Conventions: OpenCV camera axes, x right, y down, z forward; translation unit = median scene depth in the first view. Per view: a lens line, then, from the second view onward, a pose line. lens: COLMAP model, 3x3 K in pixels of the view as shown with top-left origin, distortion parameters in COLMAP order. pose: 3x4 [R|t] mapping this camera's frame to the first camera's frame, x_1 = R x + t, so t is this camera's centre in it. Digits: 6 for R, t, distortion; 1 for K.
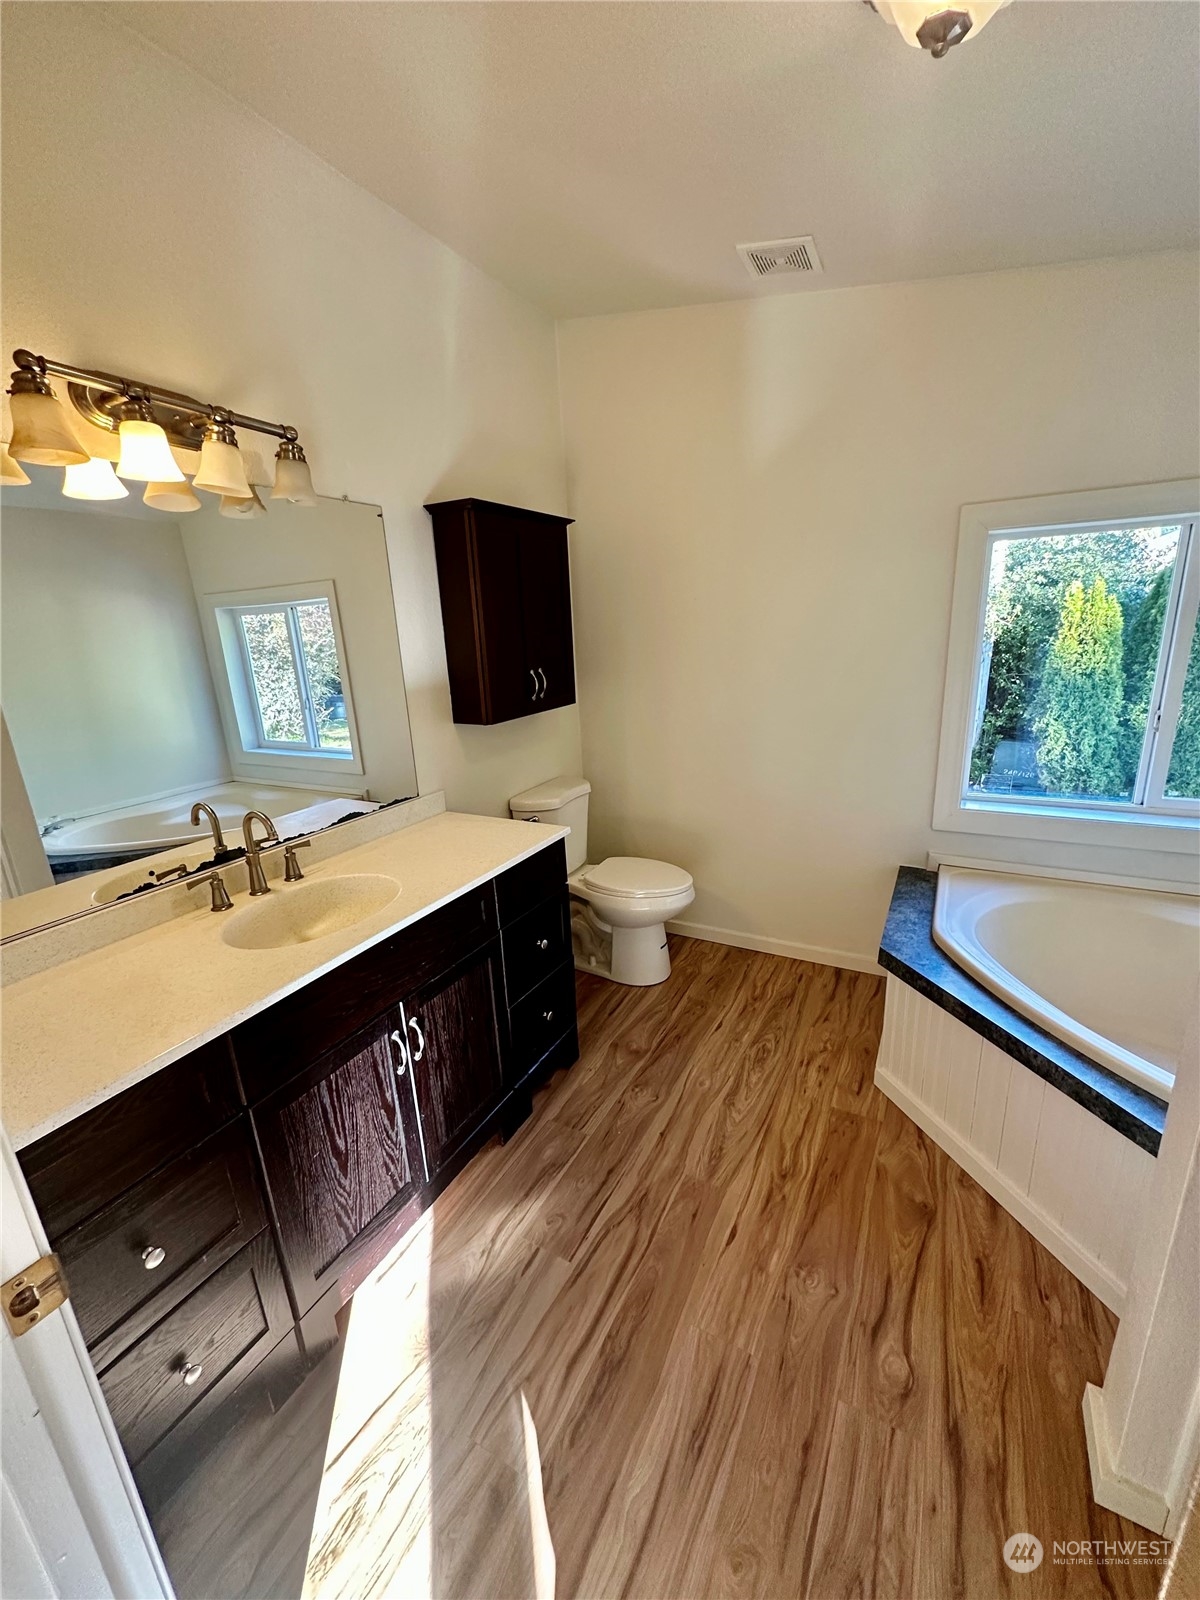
lens RADIAL K [[637.0, 0, 600.0], [0, 637.0, 800.0], [0, 0, 1]] dist [-0.003422, -0.000246]
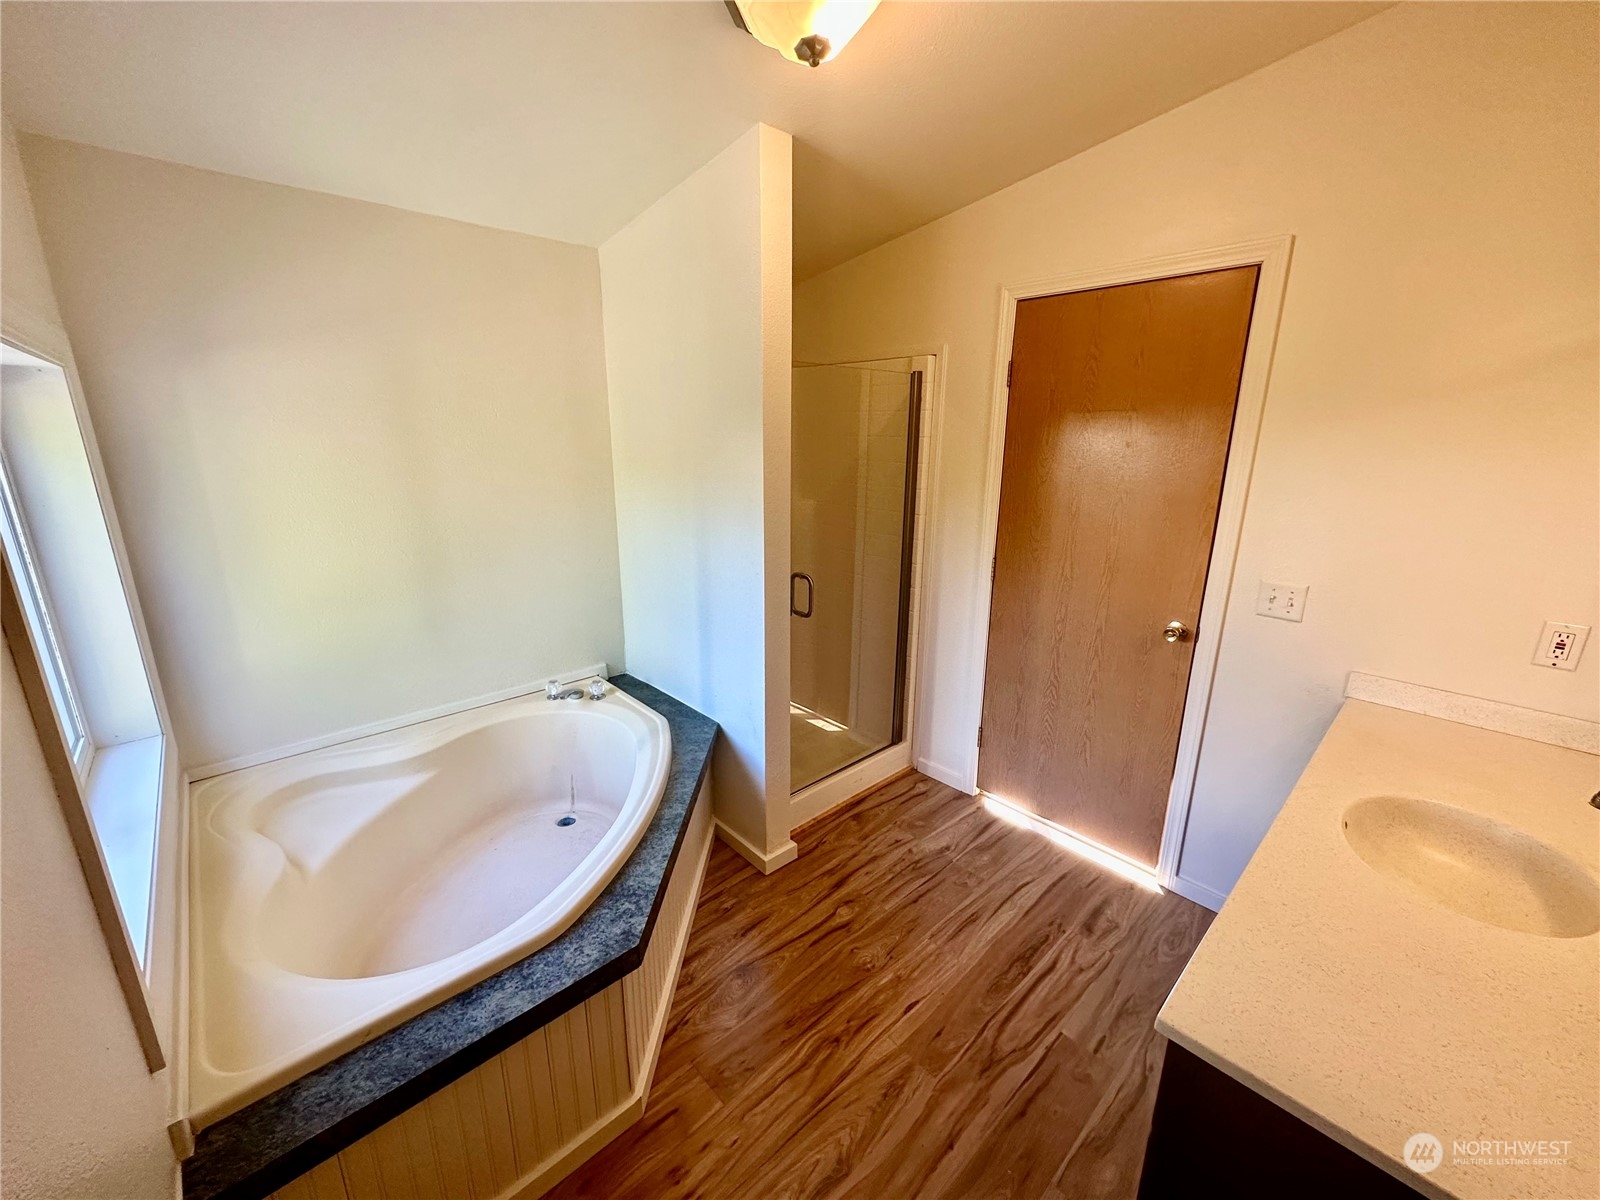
lens RADIAL K [[637.0, 0, 800.0], [0, 637.0, 600.0], [0, 0, 1]] dist [-0.003422, -0.000246]
pose [[-0.948544, -0.040122, 0.314093, 0.063611], [0.121940, 0.869151, 0.479278, -0.496747], [-0.292224, 0.492916, -0.819536, 1.547266]]
